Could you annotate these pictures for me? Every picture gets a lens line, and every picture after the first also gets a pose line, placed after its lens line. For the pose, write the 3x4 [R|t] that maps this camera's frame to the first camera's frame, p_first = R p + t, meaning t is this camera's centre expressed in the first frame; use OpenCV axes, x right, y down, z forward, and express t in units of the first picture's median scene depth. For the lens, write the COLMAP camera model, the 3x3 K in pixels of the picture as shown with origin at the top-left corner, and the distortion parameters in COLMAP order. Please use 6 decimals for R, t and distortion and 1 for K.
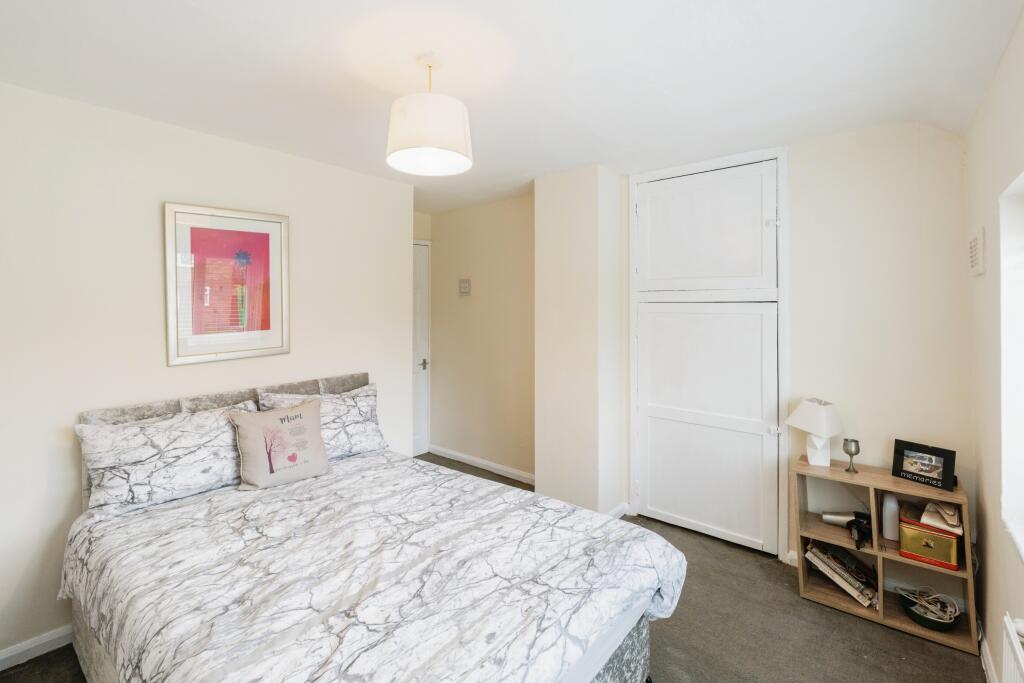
lens RADIAL K [[459.3, 0, 511.0], [0, 459.3, 303.2], [0, 0, 1]] dist [-0.002263, -0.000203]
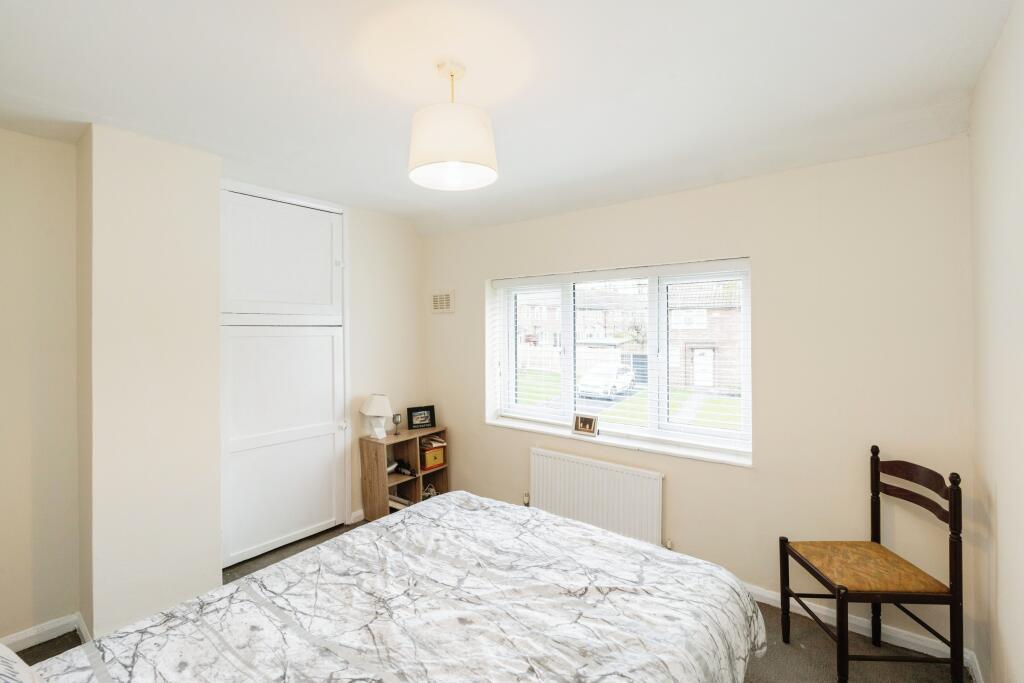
lens RADIAL K [[445.8, 0, 509.8], [0, 445.8, 327.9], [0, 0, 1]] dist [-0.000286, 0.000117]
pose [[-0.017629, 0.002230, 0.999842, -0.925751], [0.000021, 0.999998, -0.002230, 0.007171], [-0.999845, -0.000019, -0.017629, 0.753756]]
